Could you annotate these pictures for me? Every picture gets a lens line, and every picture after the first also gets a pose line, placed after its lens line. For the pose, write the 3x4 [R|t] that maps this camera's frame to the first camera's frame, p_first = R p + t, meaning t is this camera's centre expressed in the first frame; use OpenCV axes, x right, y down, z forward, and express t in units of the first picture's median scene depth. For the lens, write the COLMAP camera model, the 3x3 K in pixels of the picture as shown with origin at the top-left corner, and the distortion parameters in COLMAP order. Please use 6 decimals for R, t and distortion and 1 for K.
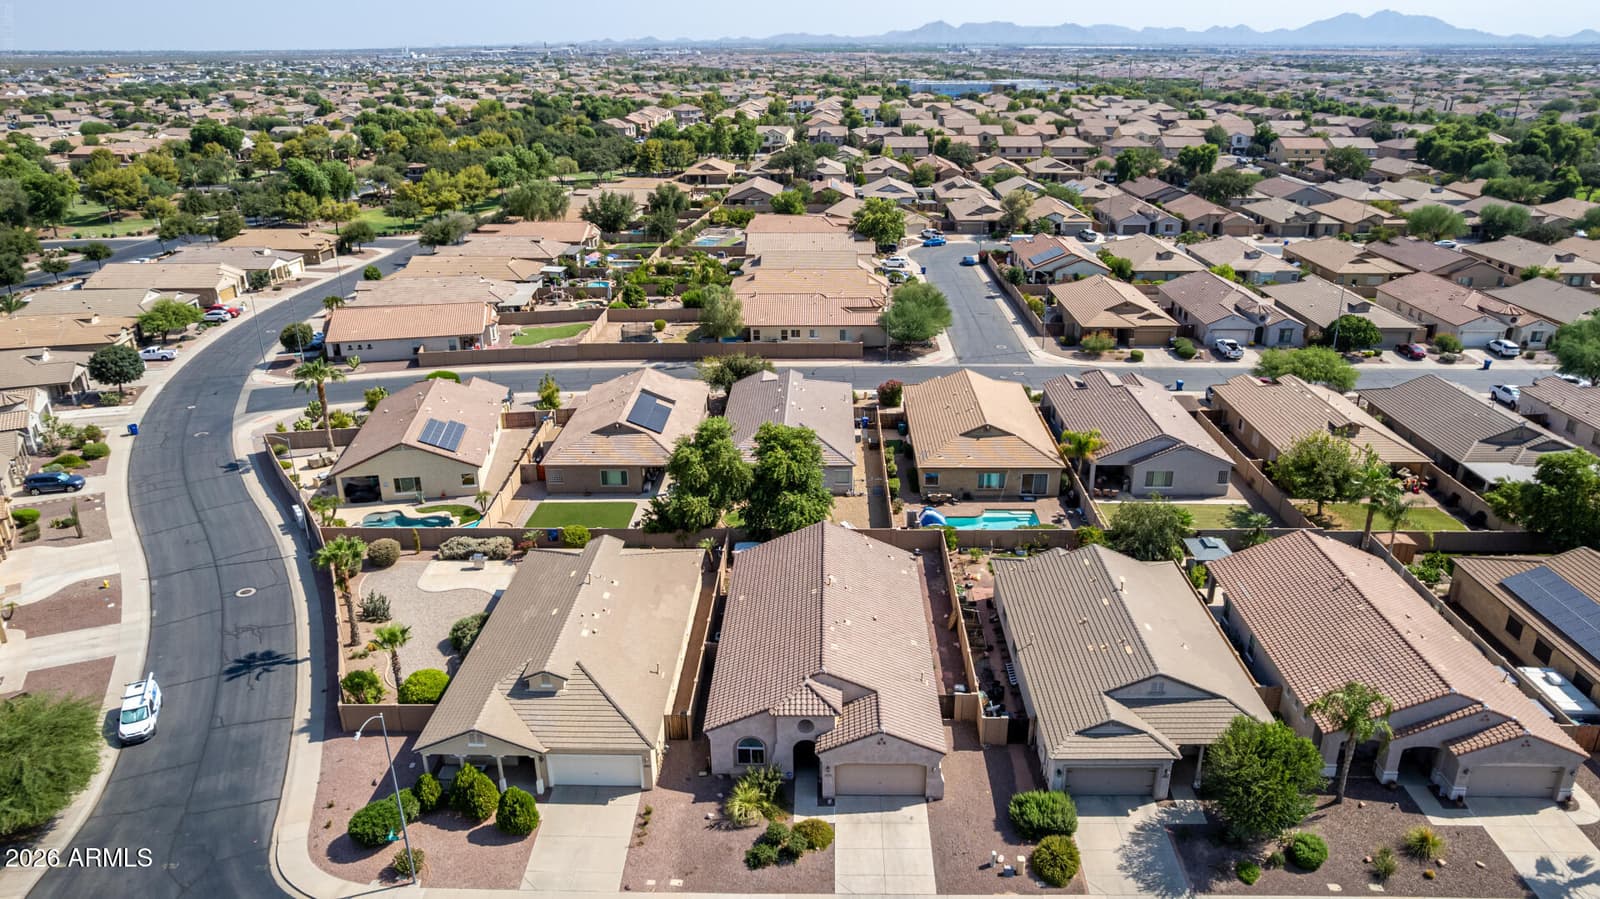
lens RADIAL K [[1034.3, 0, 802.3], [0, 1034.3, 460.4], [0, 0, 1]] dist [-0.075129, 0.065977]
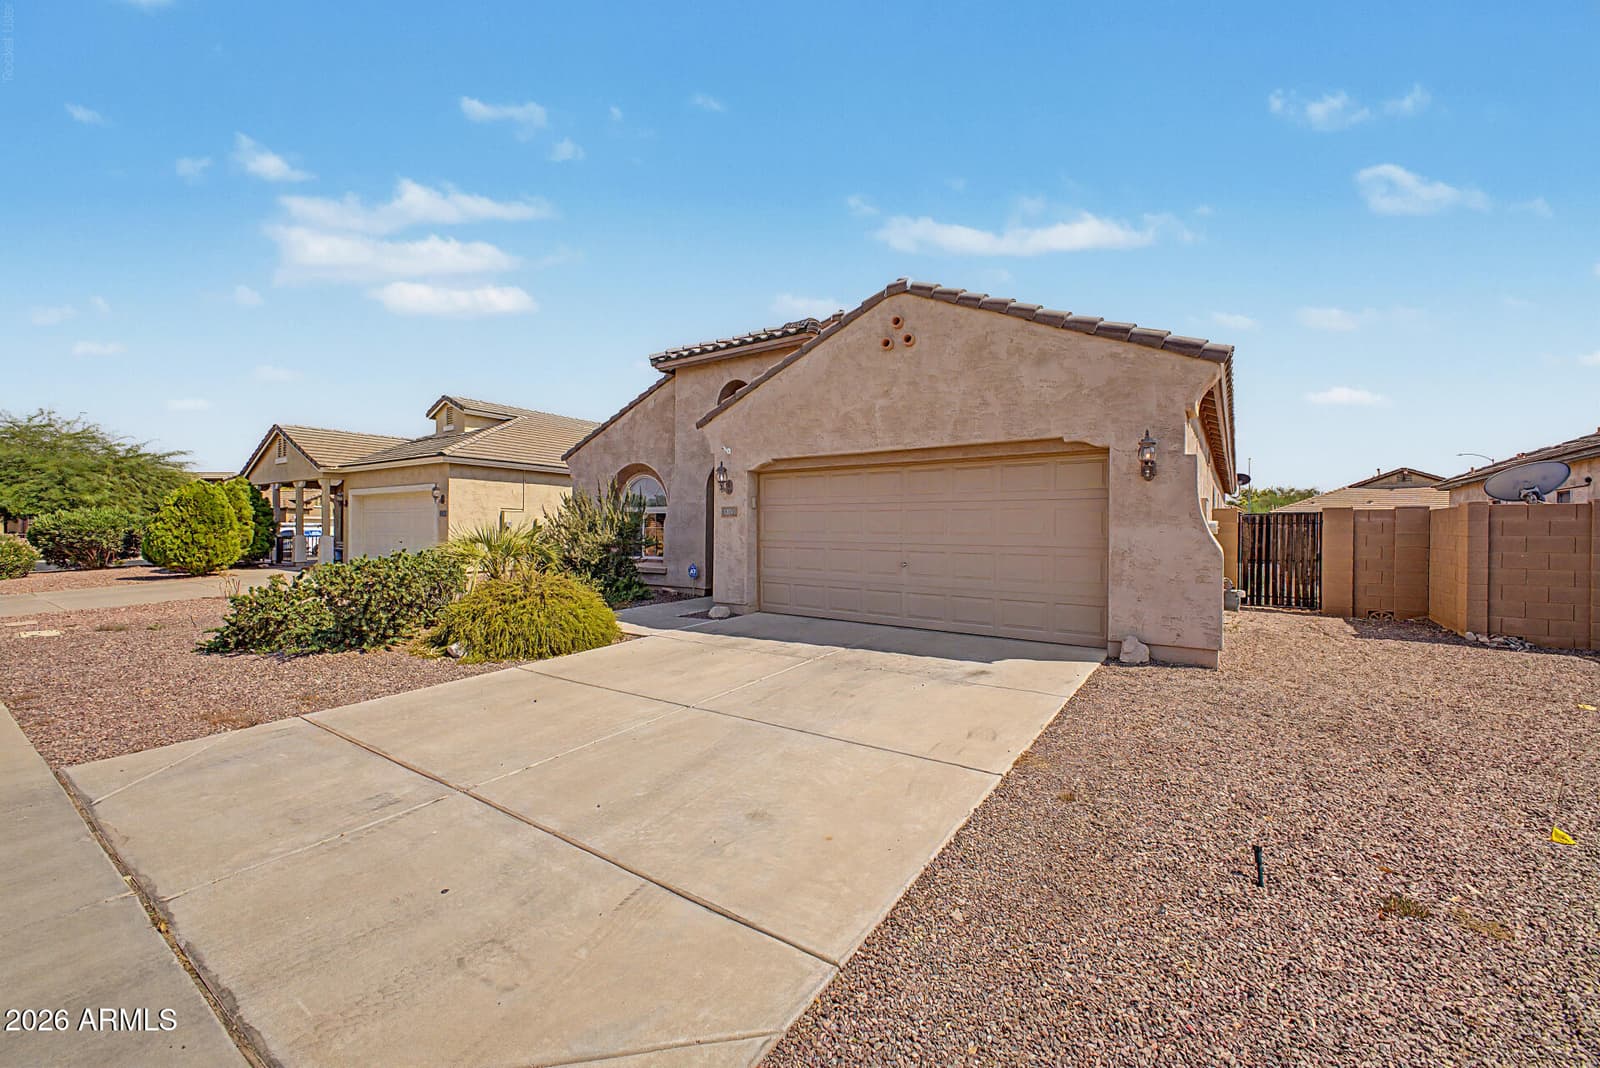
lens RADIAL K [[628.8, 0, 802.7], [0, 628.8, 535.1], [0, 0, 1]] dist [0.025251, 0.000026]
pose [[0.837249, 0.023771, -0.546305, 0.093189], [-0.217313, 0.931237, -0.292527, 0.243332], [0.501786, 0.363637, 0.784843, 0.592813]]
